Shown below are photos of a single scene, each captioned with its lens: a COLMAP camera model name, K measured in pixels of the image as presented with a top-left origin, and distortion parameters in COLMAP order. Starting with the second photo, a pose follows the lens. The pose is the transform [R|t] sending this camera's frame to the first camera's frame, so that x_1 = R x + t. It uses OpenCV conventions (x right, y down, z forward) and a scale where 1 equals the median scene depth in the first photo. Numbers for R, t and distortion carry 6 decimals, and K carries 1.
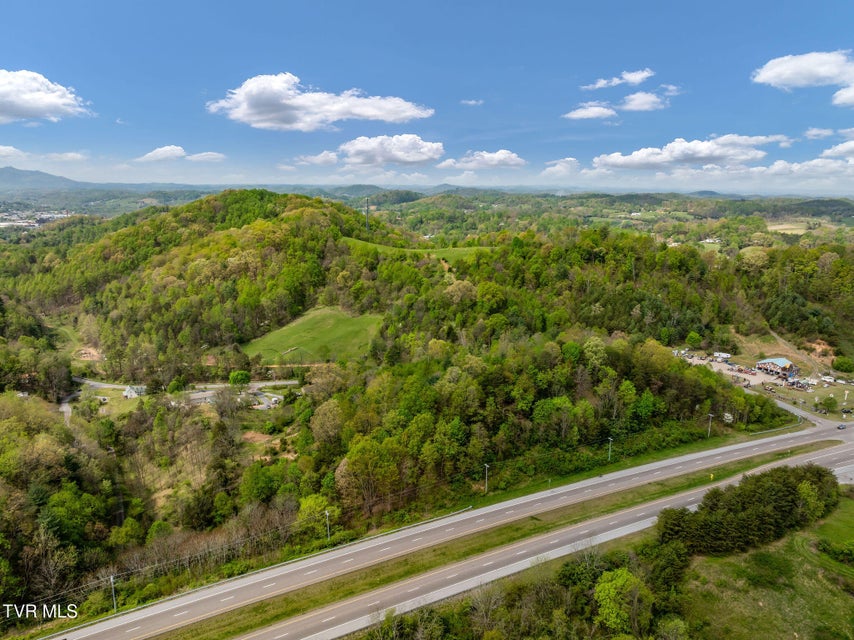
lens RADIAL K [[601.3, 0, 432.6], [0, 601.3, 317.4], [0, 0, 1]] dist [-0.034308, -0.004228]
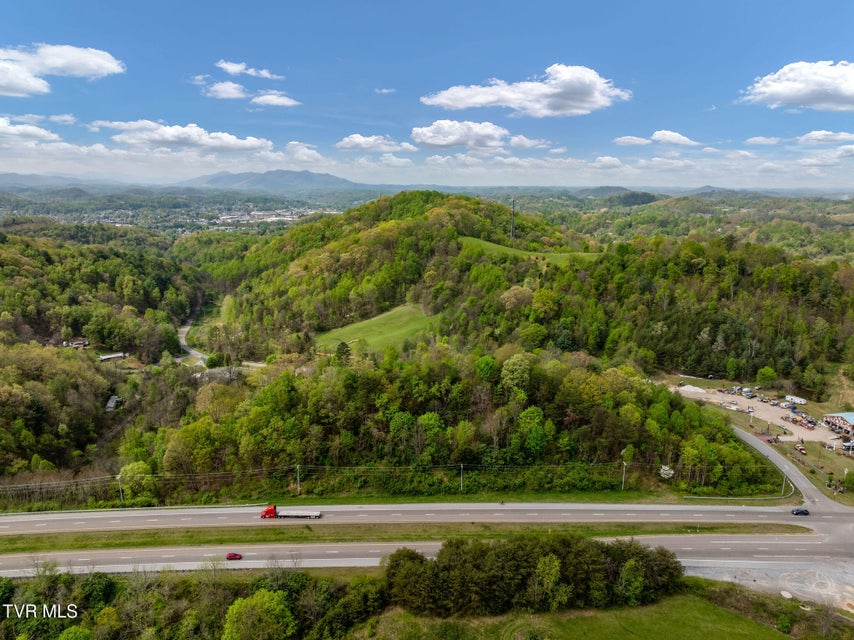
lens RADIAL K [[601.3, 0, 432.6], [0, 601.3, 317.4], [0, 0, 1]] dist [-0.034308, -0.004228]
pose [[0.914585, 0.081325, -0.396131, 0.381822], [-0.082470, 0.996493, 0.014171, -0.018369], [0.395894, 0.019708, 0.918085, 0.097795]]
